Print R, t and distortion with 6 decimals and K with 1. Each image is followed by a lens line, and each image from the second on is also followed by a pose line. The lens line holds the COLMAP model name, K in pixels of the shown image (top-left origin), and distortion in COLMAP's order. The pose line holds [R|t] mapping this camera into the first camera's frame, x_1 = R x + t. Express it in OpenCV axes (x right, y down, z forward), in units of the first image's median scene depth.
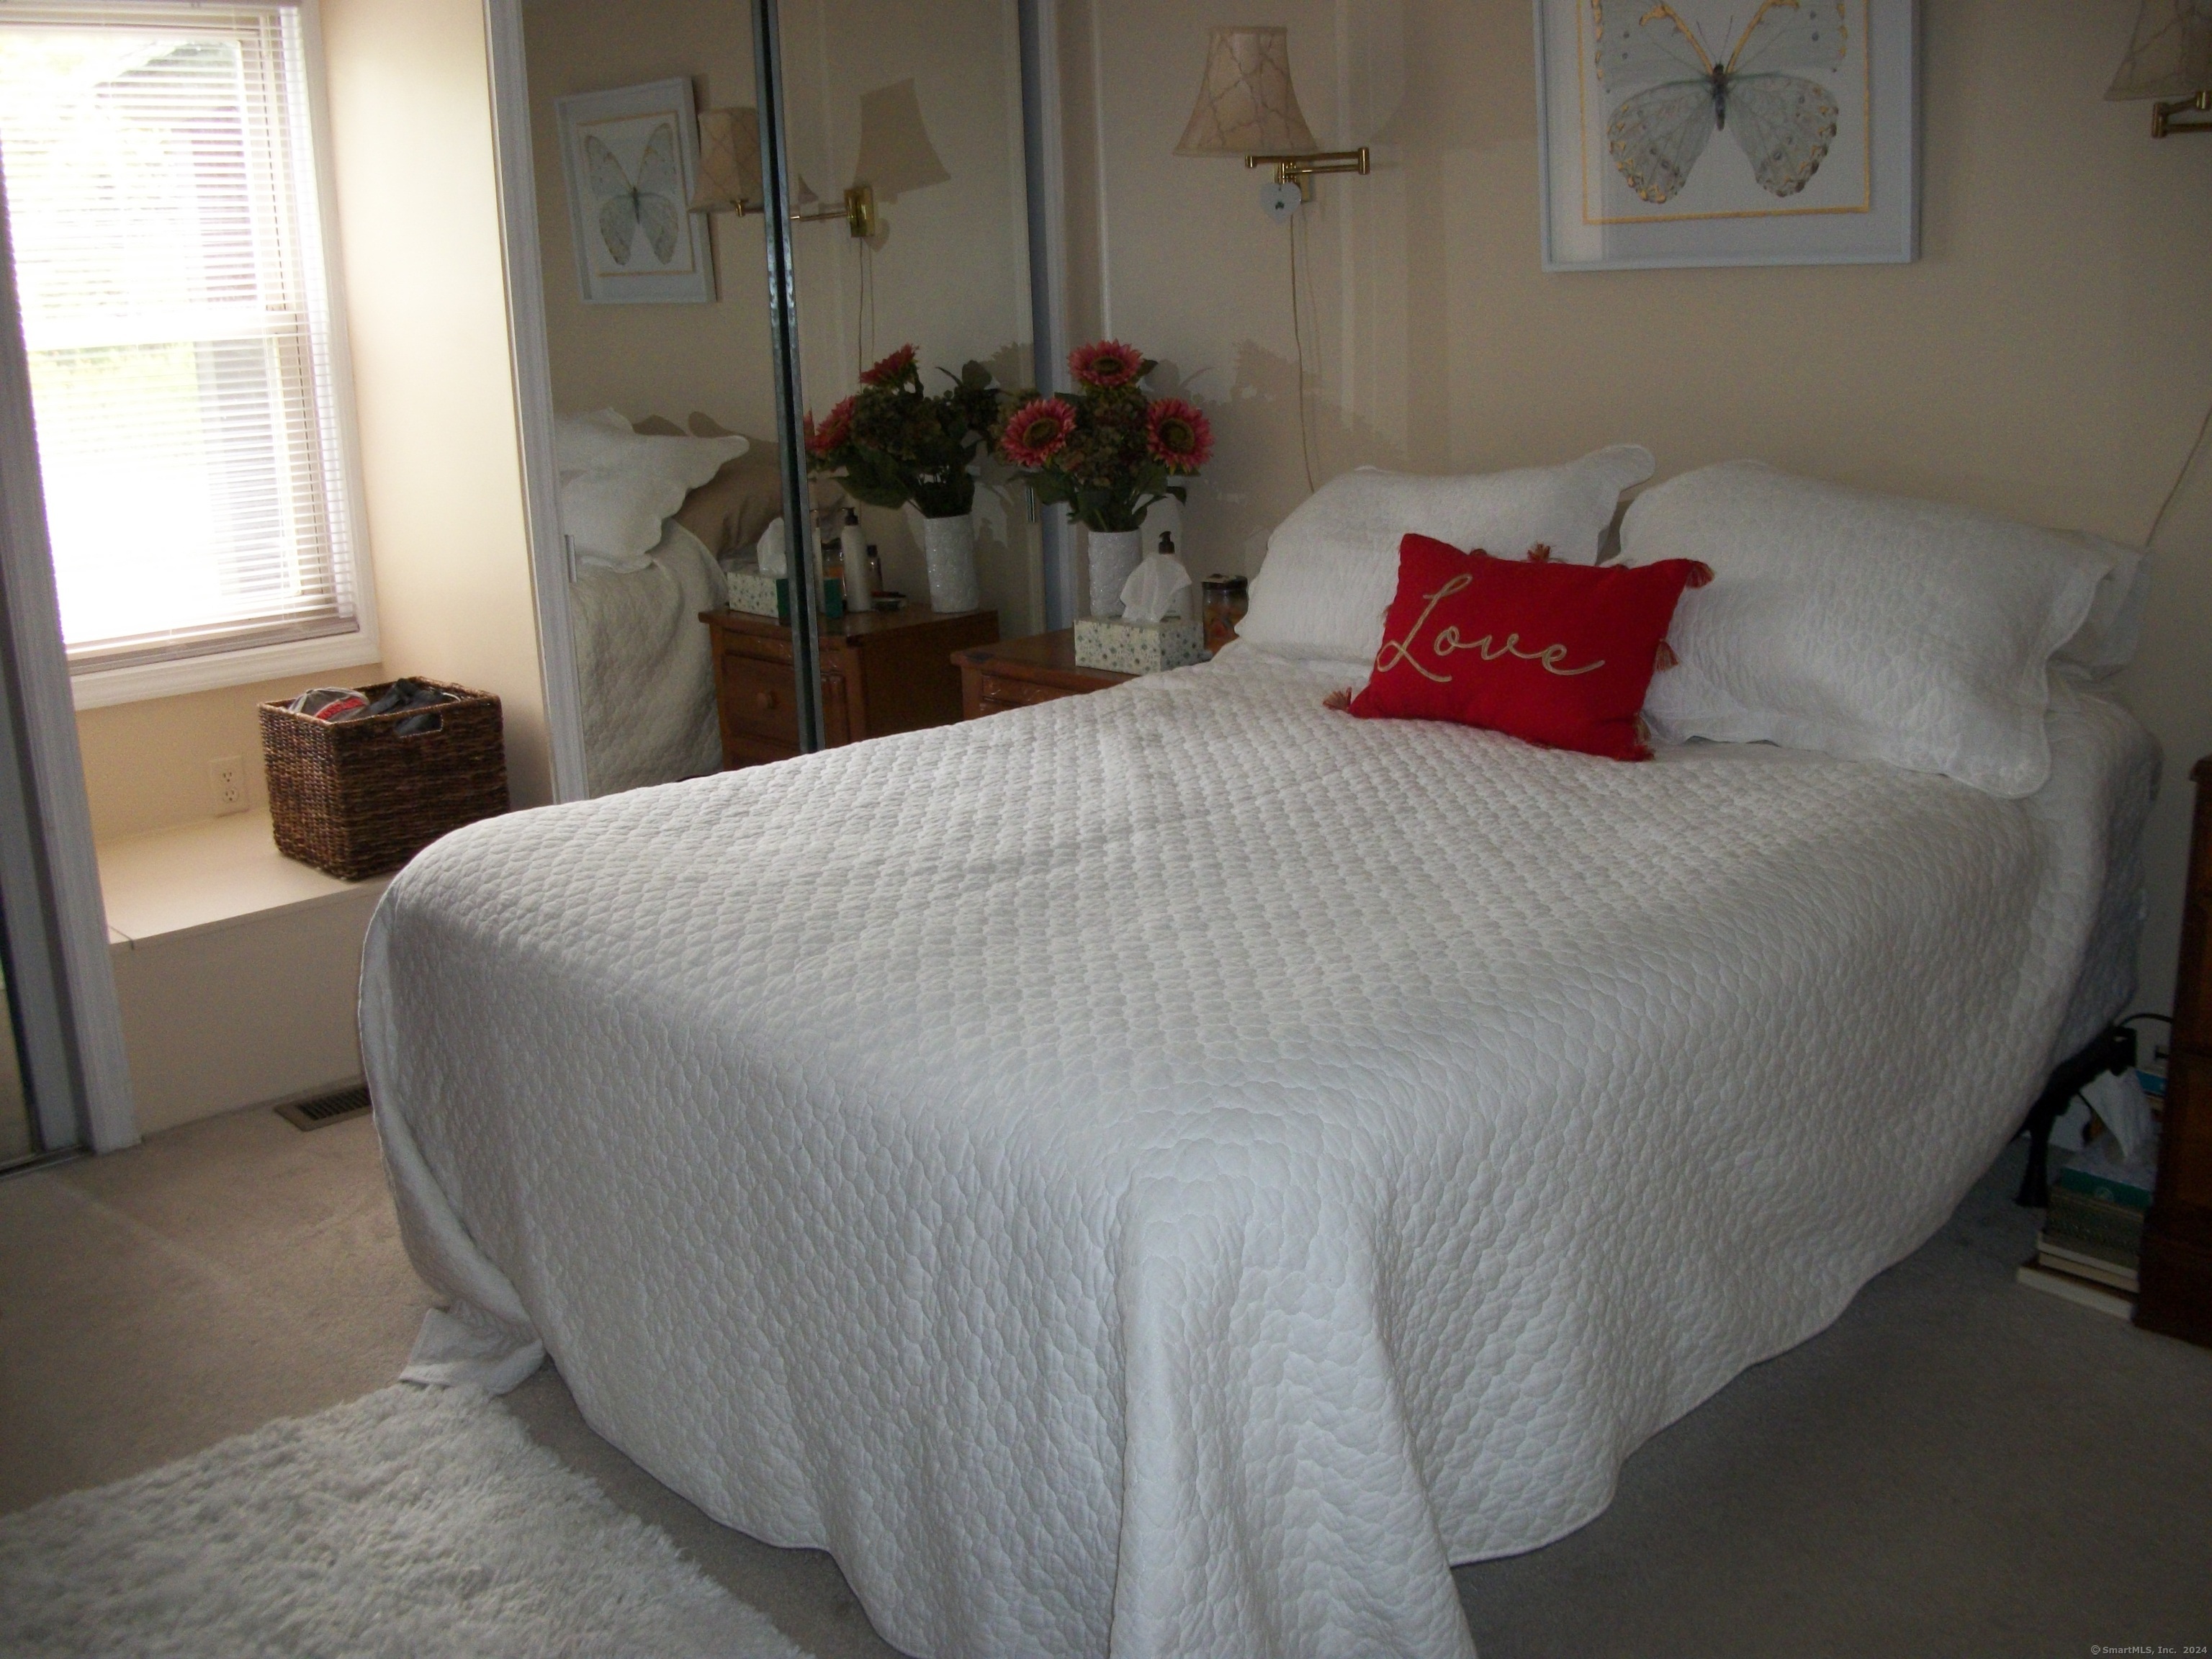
lens RADIAL K [[2126.4, 0, 1165.4], [0, 2126.4, 803.6], [0, 0, 1]] dist [-0.146917, 0.084851]
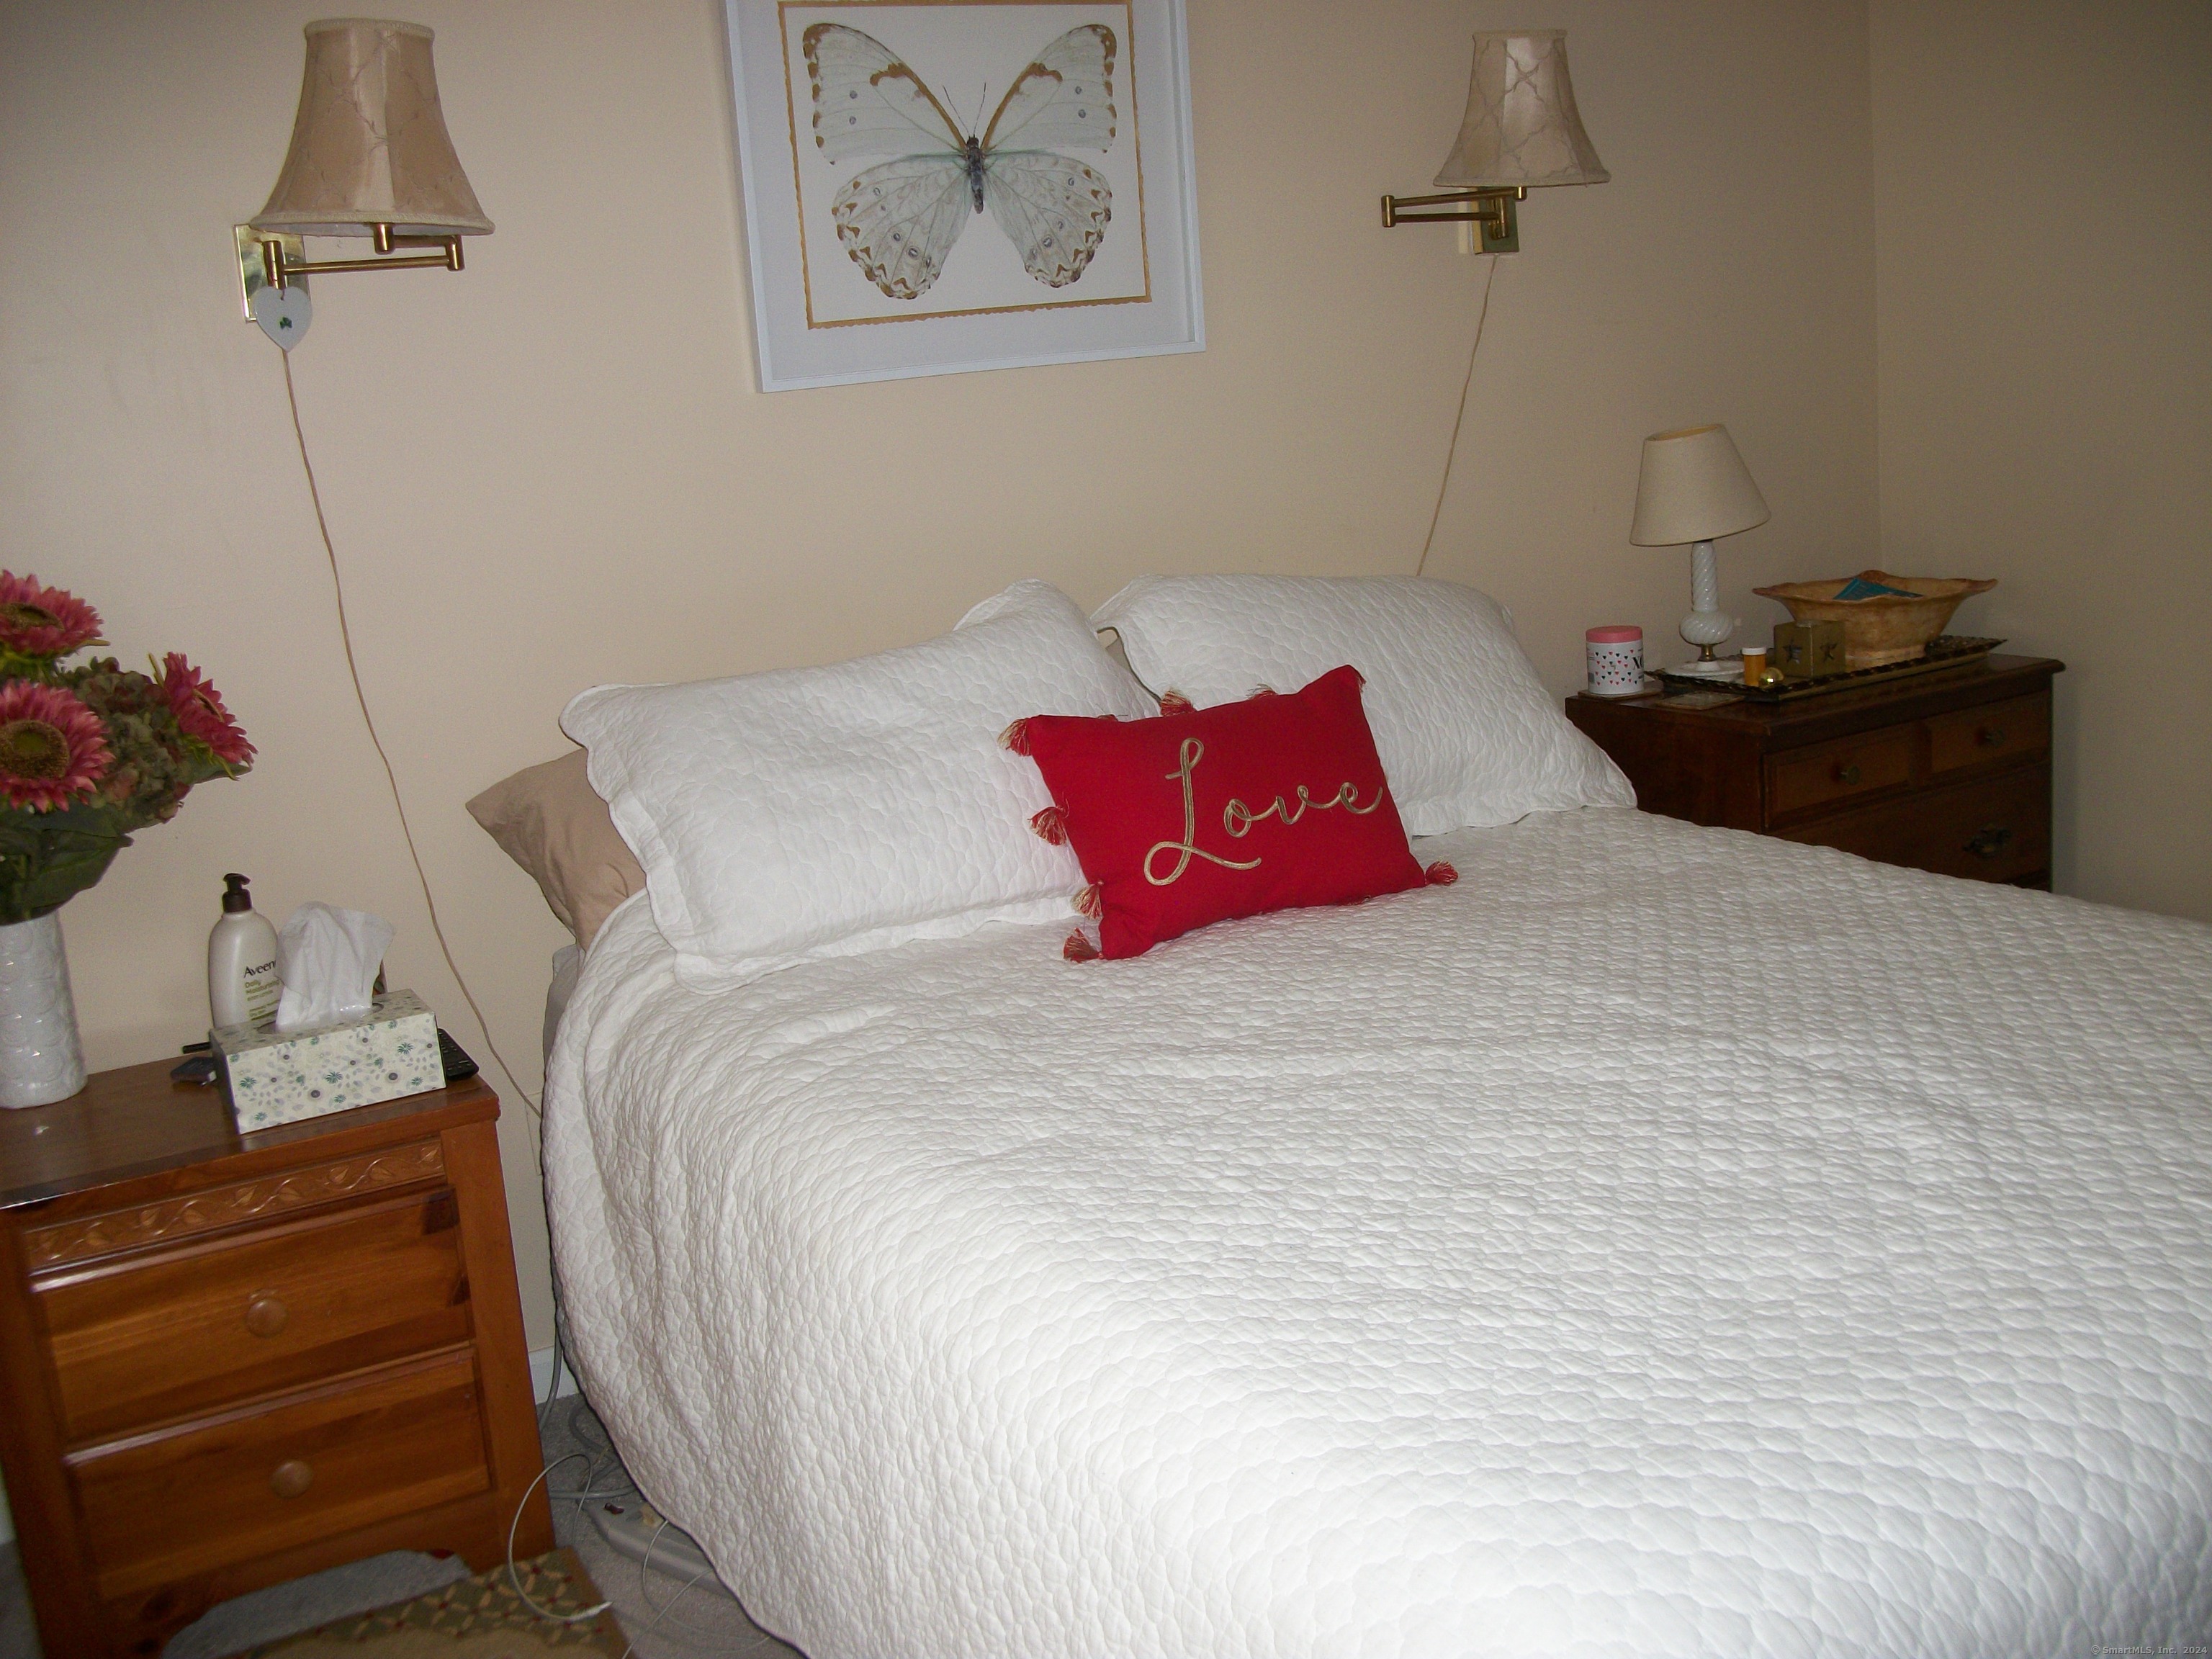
lens RADIAL K [[2126.4, 0, 1165.4], [0, 2126.4, 803.6], [0, 0, 1]] dist [-0.146917, 0.084851]
pose [[0.245140, -0.199641, 0.948710, -0.514970], [0.294054, 0.947781, 0.123464, -0.153261], [-0.923817, 0.248706, 0.291044, 0.638496]]
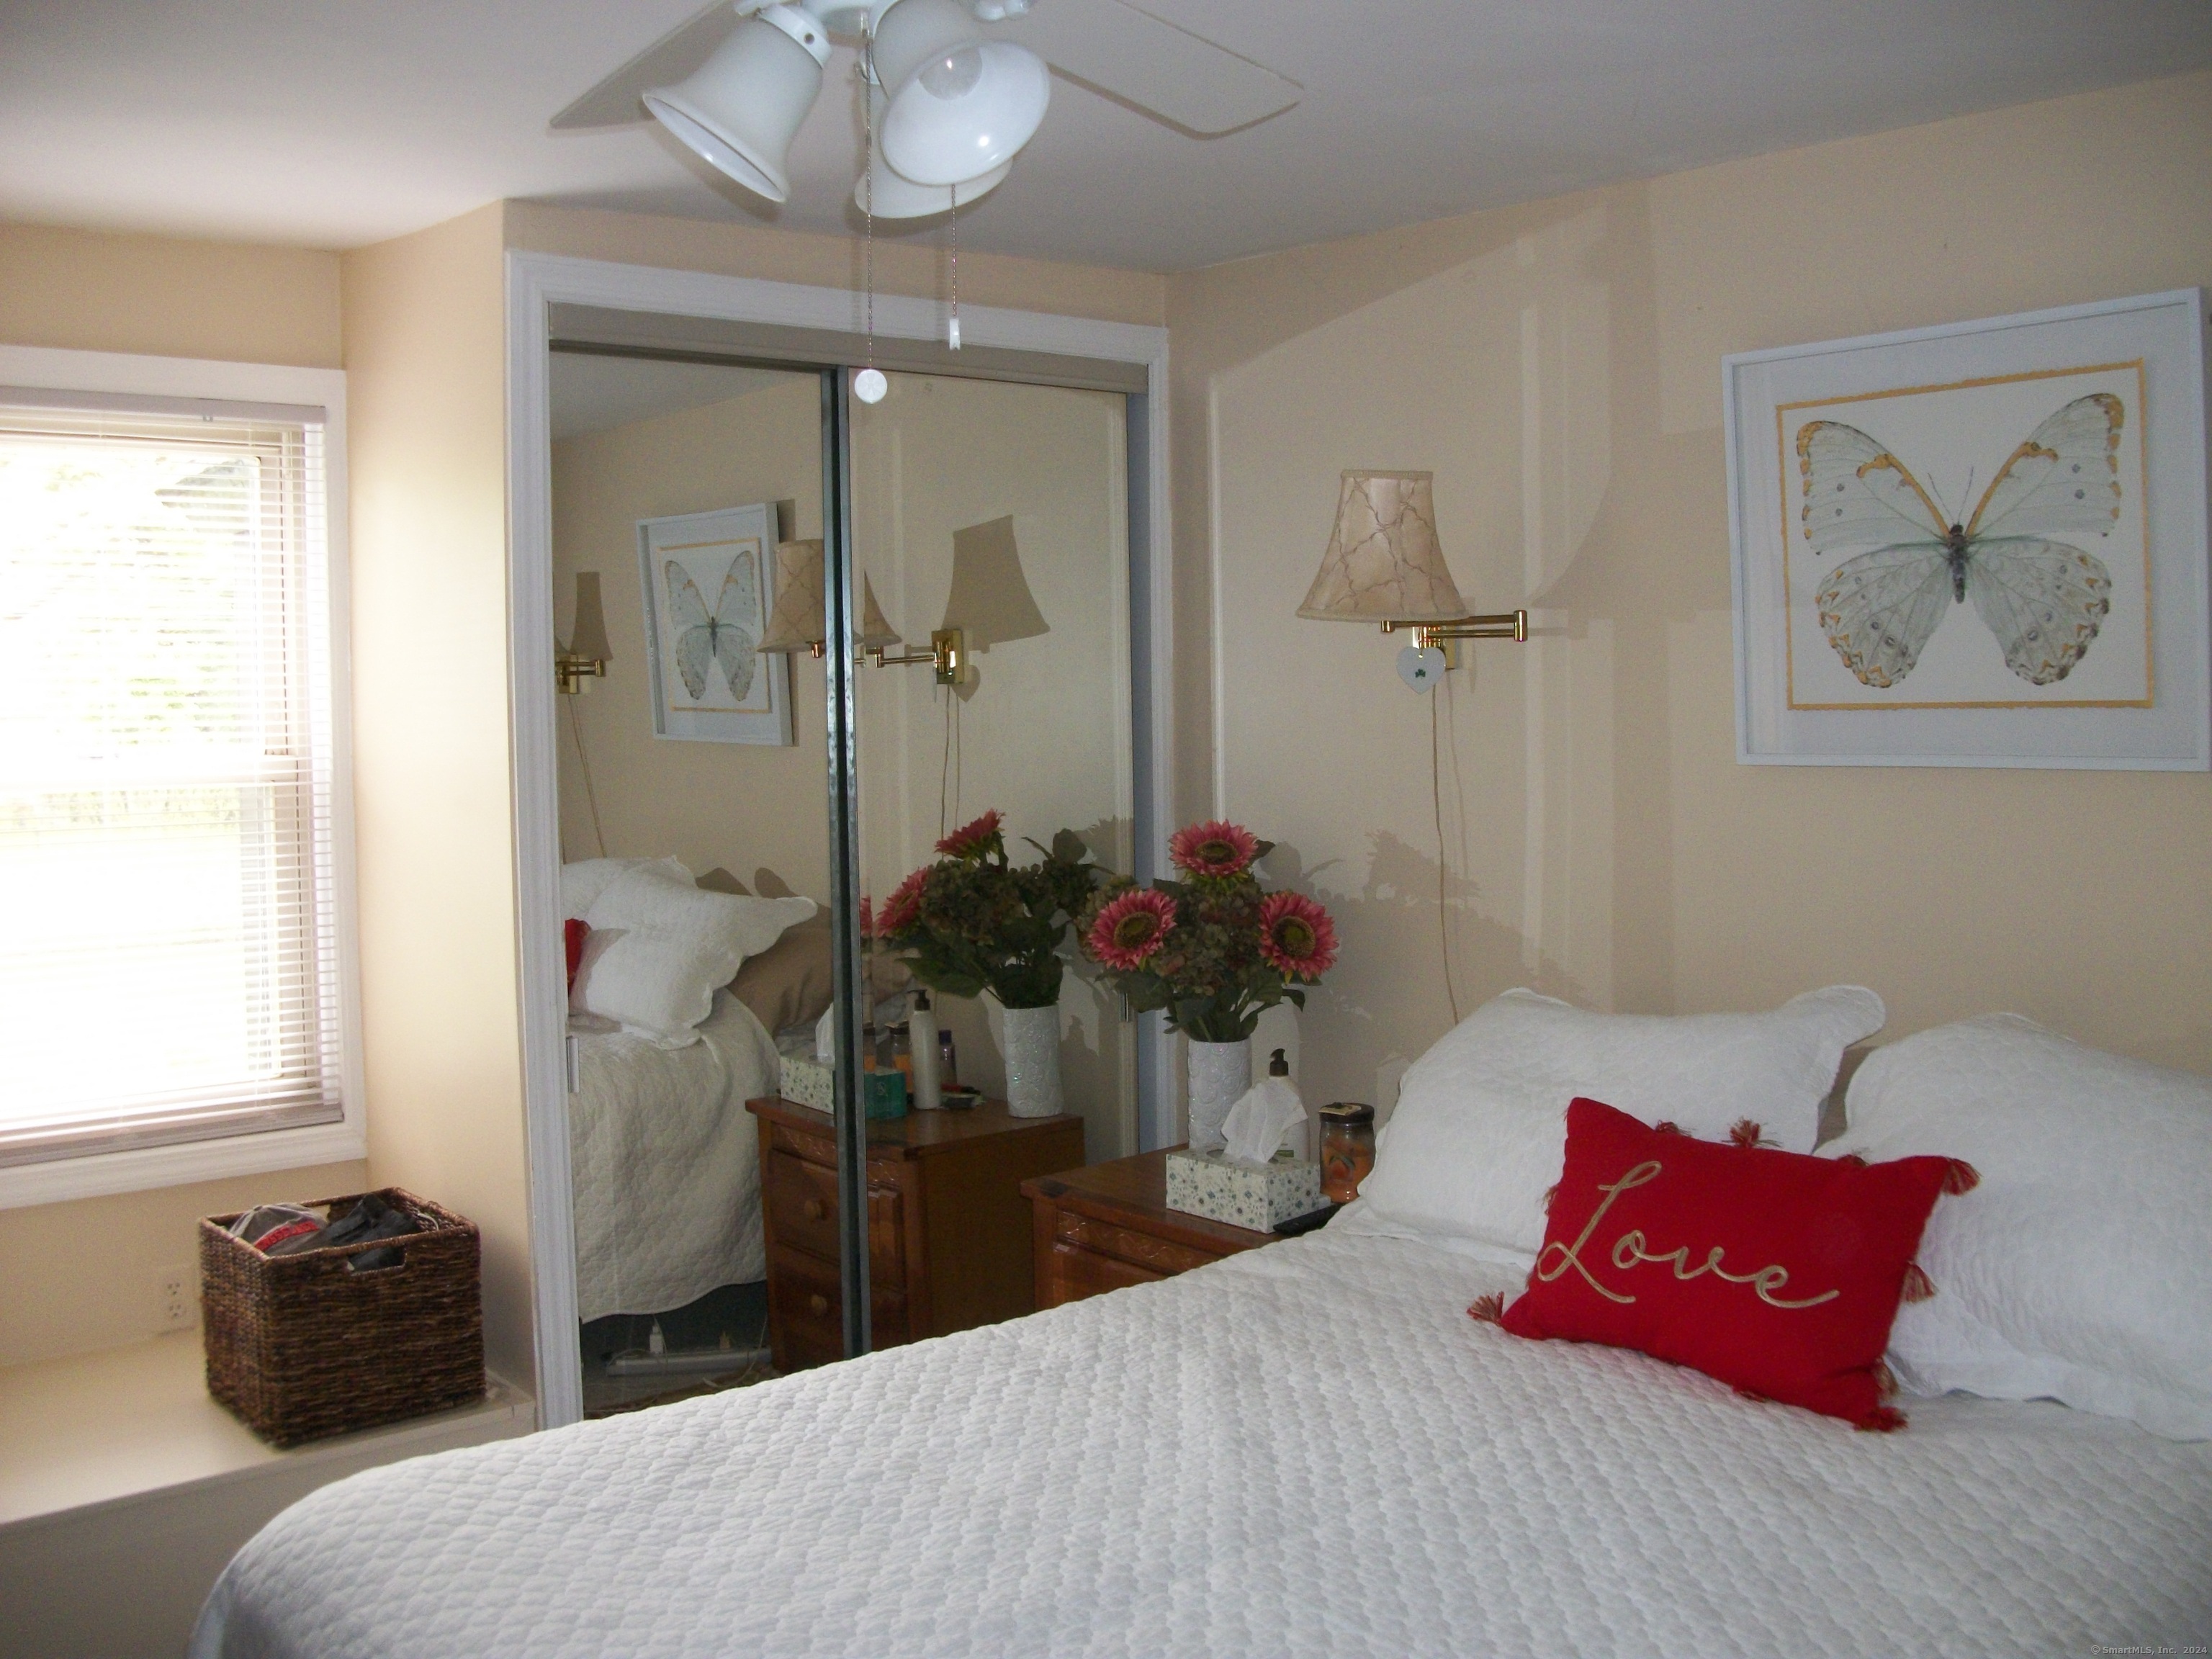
lens RADIAL K [[2126.4, 0, 1165.4], [0, 2126.4, 803.6], [0, 0, 1]] dist [-0.146917, 0.084851]
pose [[0.997907, 0.022166, -0.060747, 0.004606], [-0.033044, 0.982297, -0.184393, -0.072806], [0.055585, 0.186014, 0.980974, 0.163625]]
